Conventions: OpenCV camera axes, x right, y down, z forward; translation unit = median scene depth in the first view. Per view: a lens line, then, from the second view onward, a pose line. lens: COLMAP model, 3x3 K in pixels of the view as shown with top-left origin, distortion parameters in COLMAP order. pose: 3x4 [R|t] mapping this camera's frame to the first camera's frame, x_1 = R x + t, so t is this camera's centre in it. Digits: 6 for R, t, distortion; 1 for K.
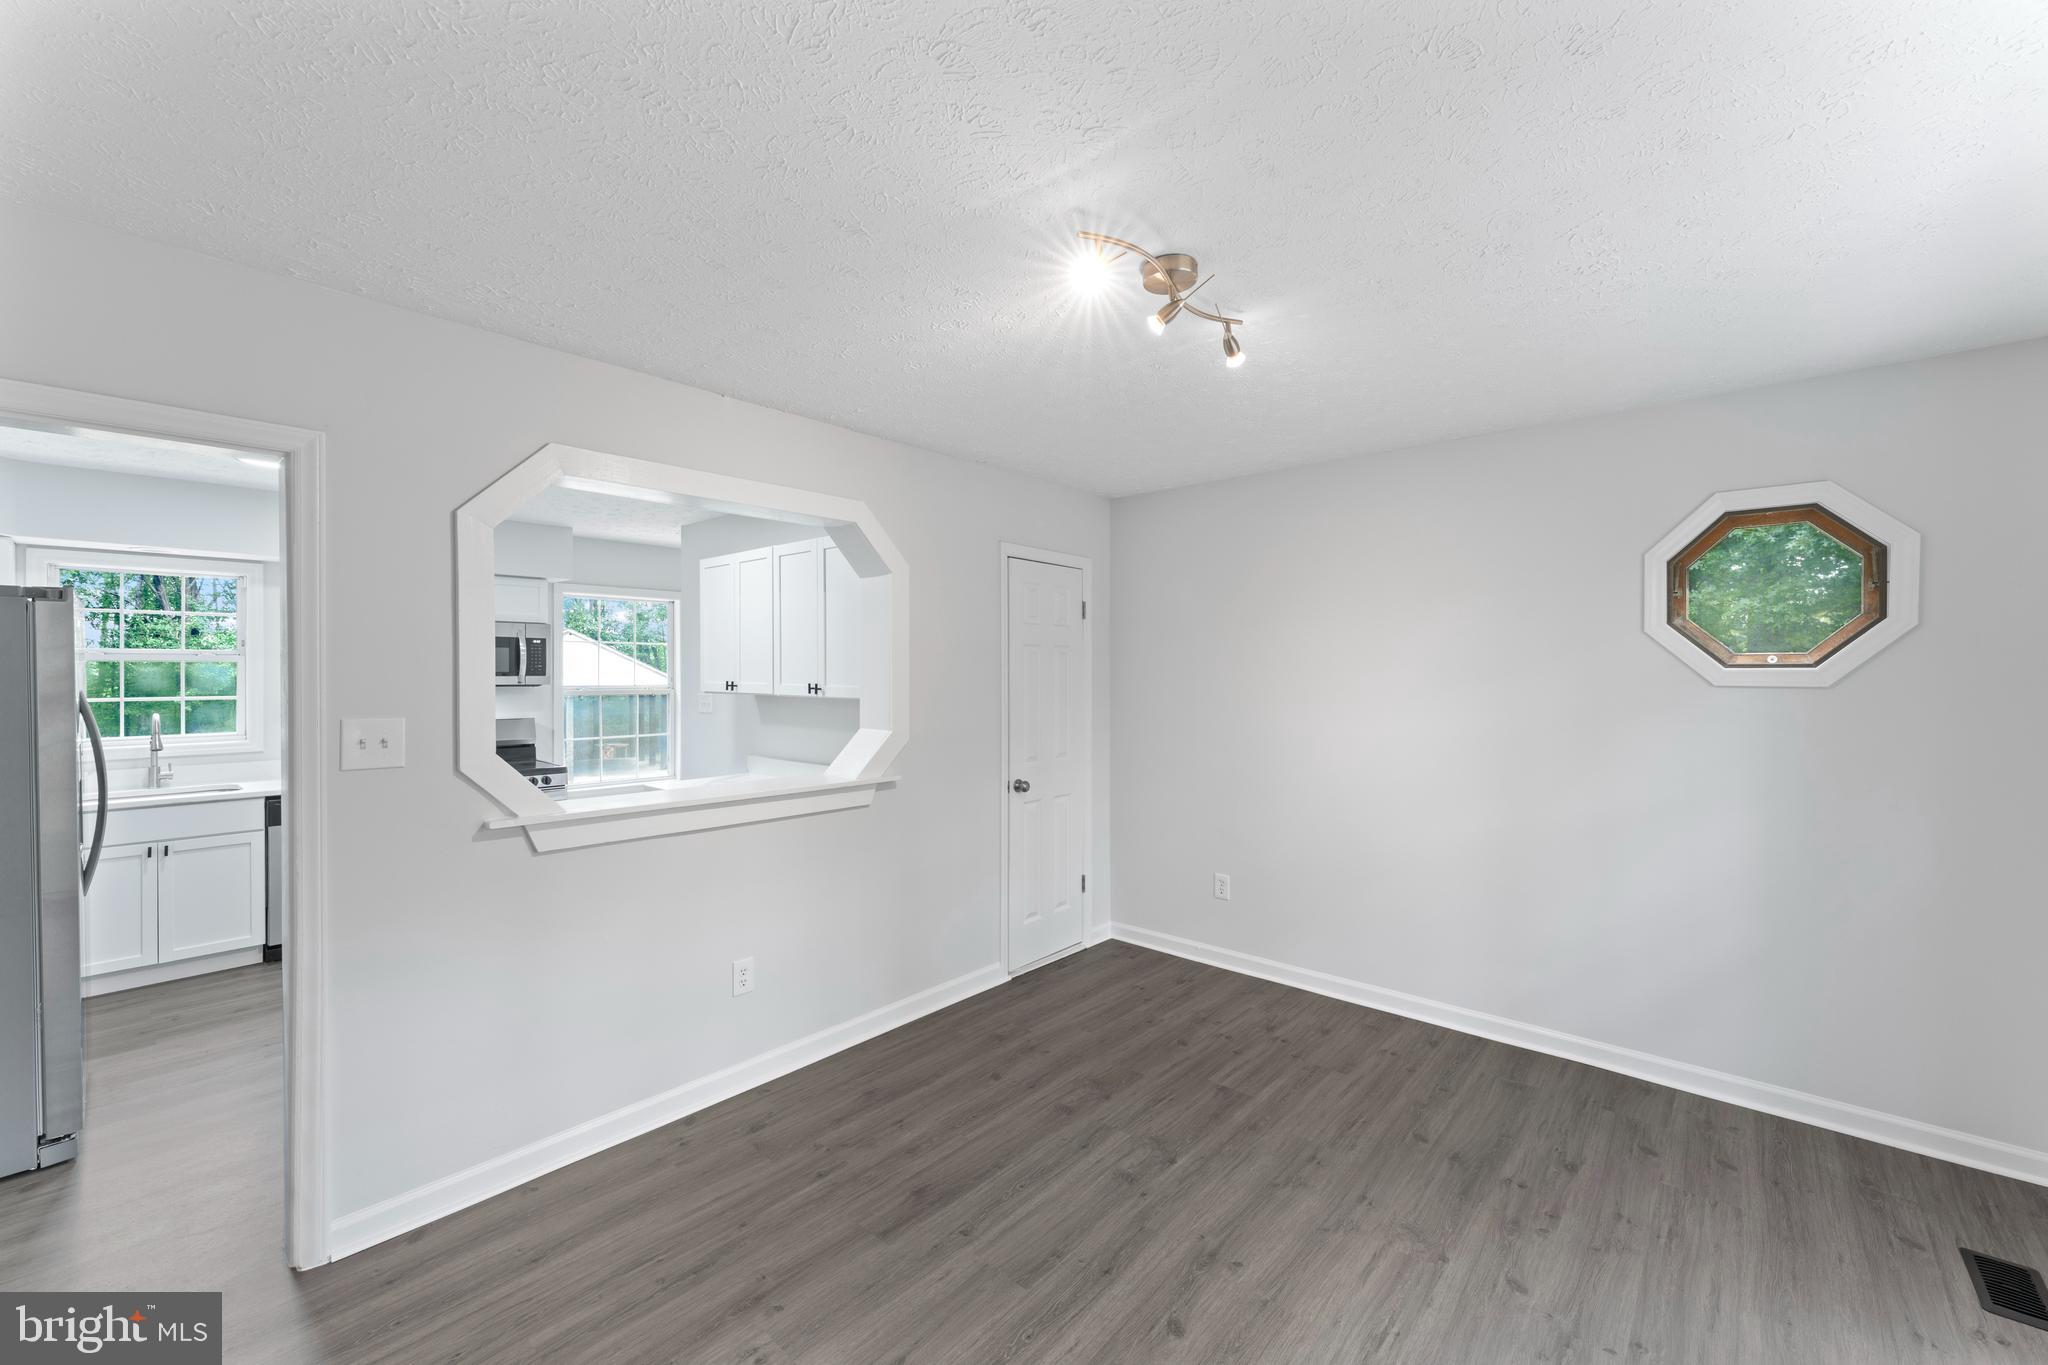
lens RADIAL K [[814.0, 0, 1024.2], [0, 814.0, 670.7], [0, 0, 1]] dist [-0.001854, -0.000321]
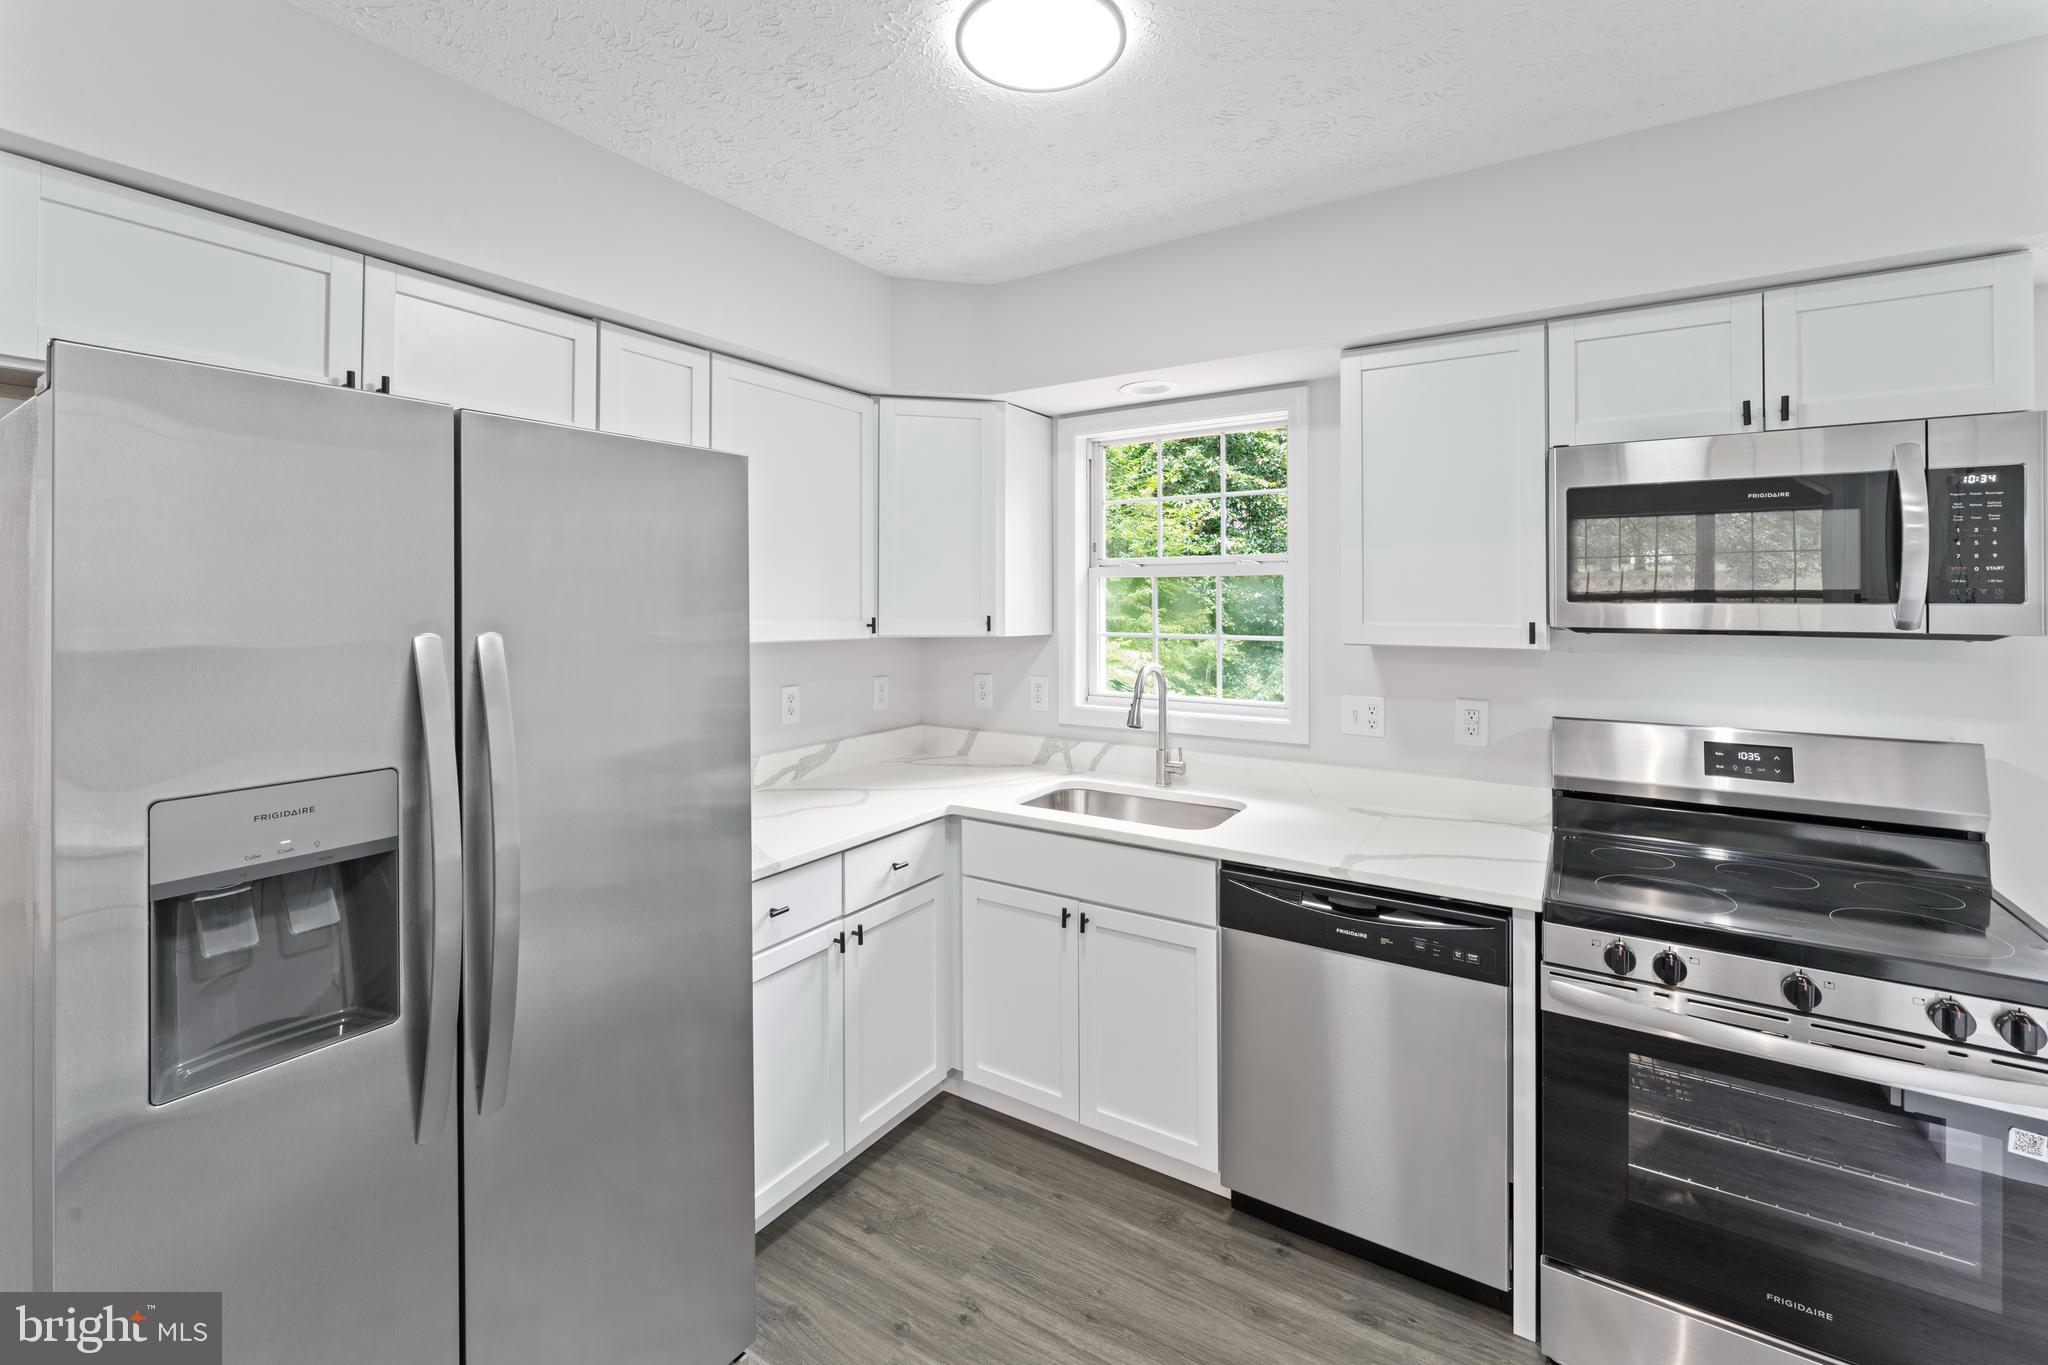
lens RADIAL K [[884.3, 0, 999.9], [0, 884.3, 589.2], [0, 0, 1]] dist [-0.000837, 0.000357]
pose [[0.141316, -0.006343, -0.989944, -0.428892], [0.002895, 0.999978, -0.005994, 0.002653], [0.989960, -0.002019, 0.141331, 0.771310]]
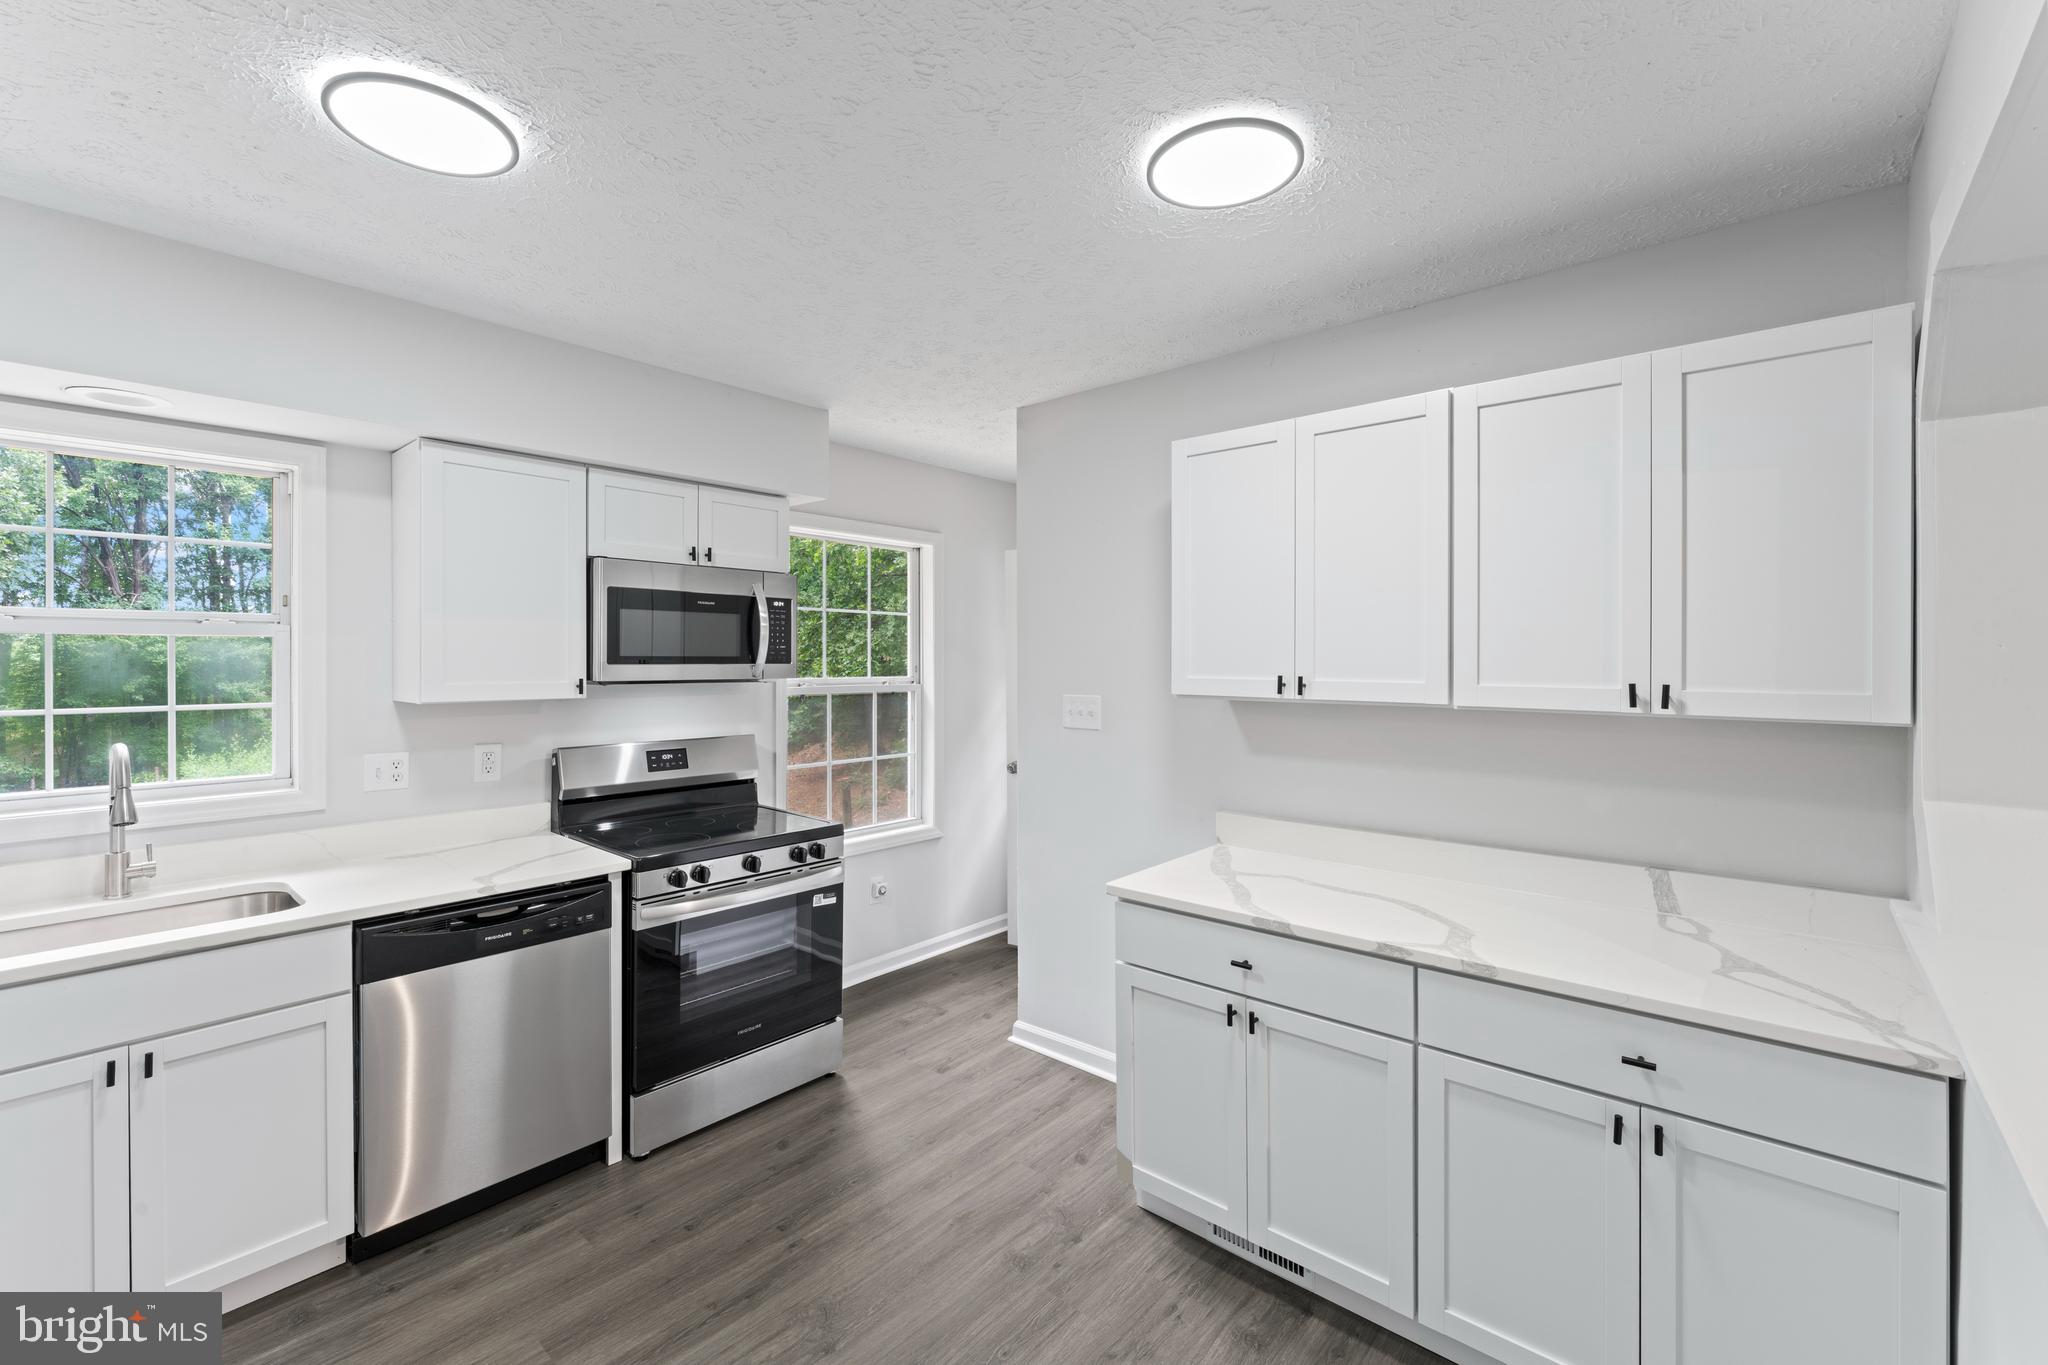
lens RADIAL K [[858.9, 0, 1019.4], [0, 858.9, 657.7], [0, 0, 1]] dist [-0.001501, 0.000473]
pose [[0.999995, 0.002193, 0.002192, -0.528007], [-0.002194, 0.999997, 0.000665, 0.001480], [-0.002190, -0.000670, 0.999997, 0.481101]]
